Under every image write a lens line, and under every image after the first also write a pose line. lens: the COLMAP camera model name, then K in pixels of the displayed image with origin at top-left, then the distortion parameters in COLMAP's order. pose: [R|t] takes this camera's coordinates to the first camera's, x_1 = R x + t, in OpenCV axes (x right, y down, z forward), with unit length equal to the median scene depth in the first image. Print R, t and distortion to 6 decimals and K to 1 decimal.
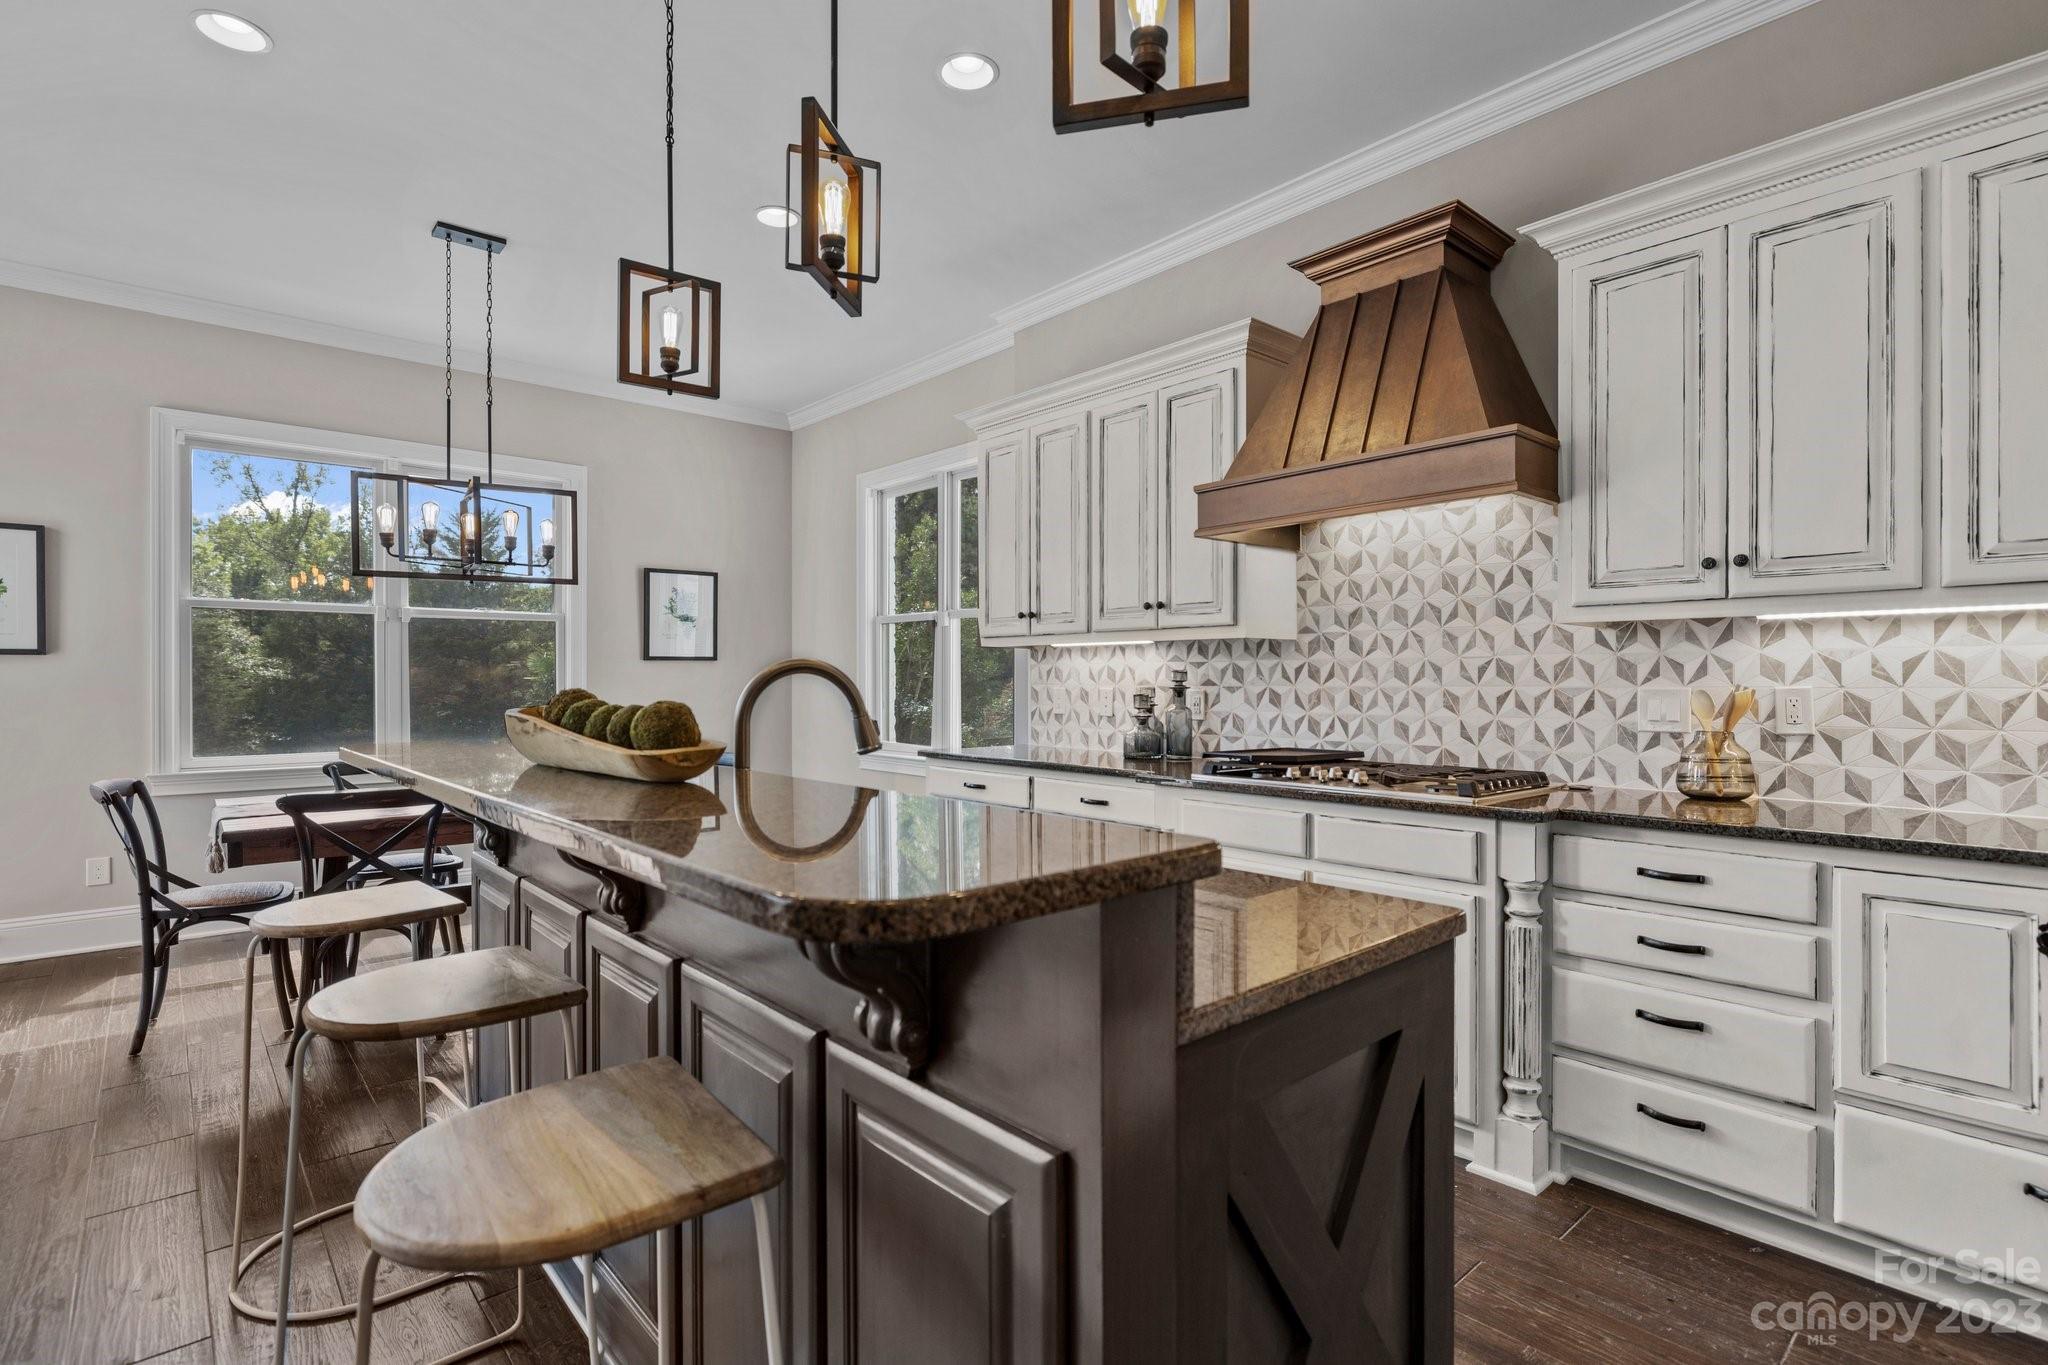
lens RADIAL K [[1009.6, 0, 1024.0], [0, 1009.6, 682.5], [0, 0, 1]] dist [-0.002500, -0.000356]
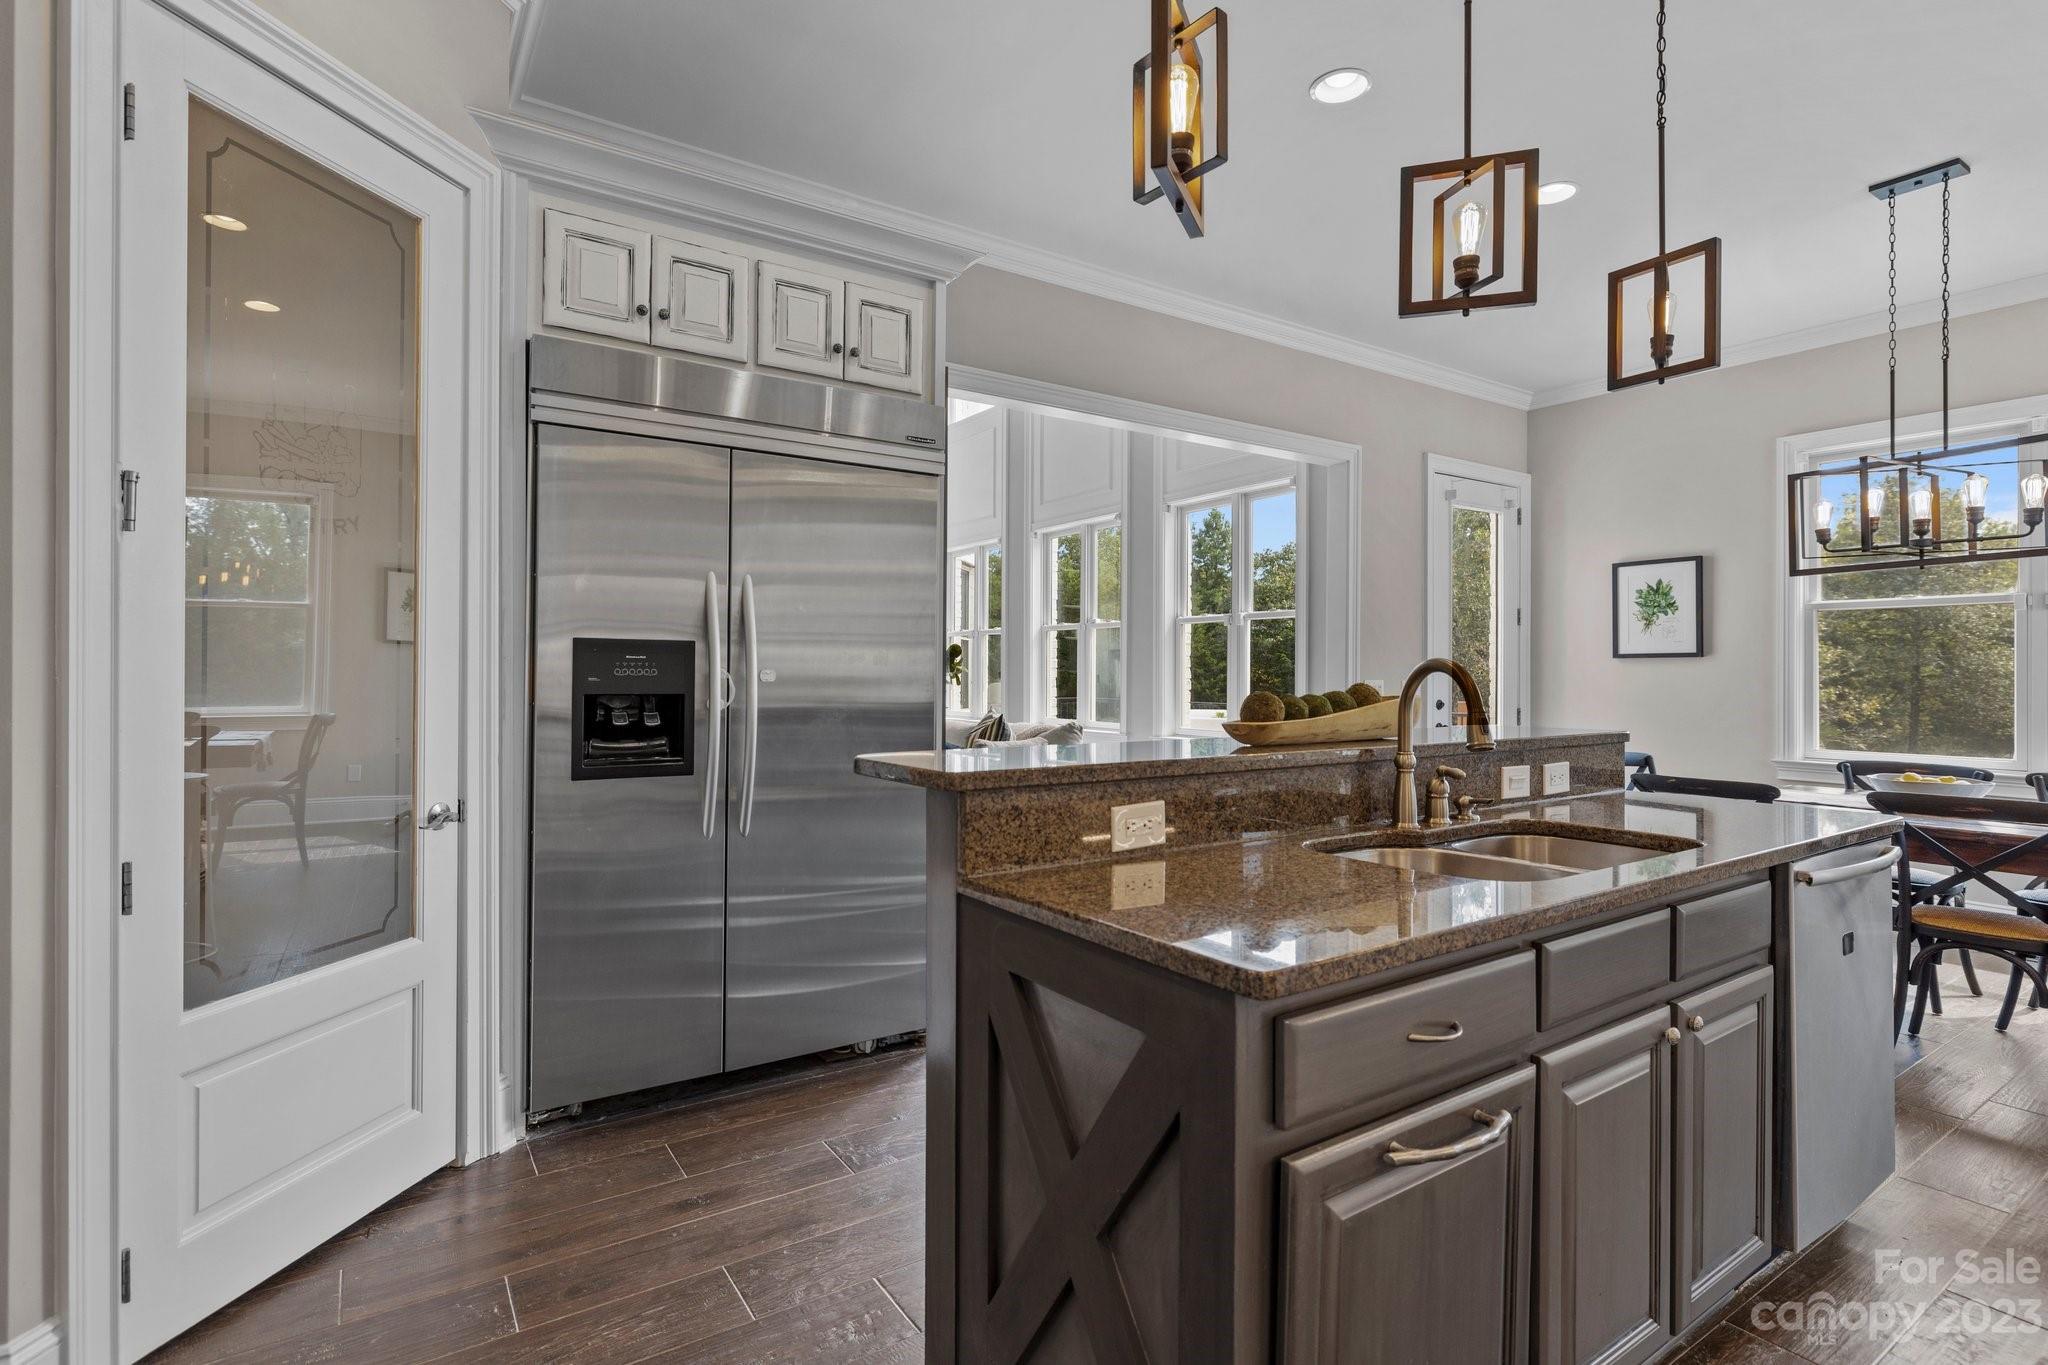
lens RADIAL K [[1009.6, 0, 1024.0], [0, 1009.6, 682.5], [0, 0, 1]] dist [-0.002500, -0.000356]
pose [[-0.100945, 0.003568, -0.994886, 0.408354], [-0.004841, 0.999980, 0.004078, 0.004038], [0.994880, 0.005227, -0.100926, 0.295949]]
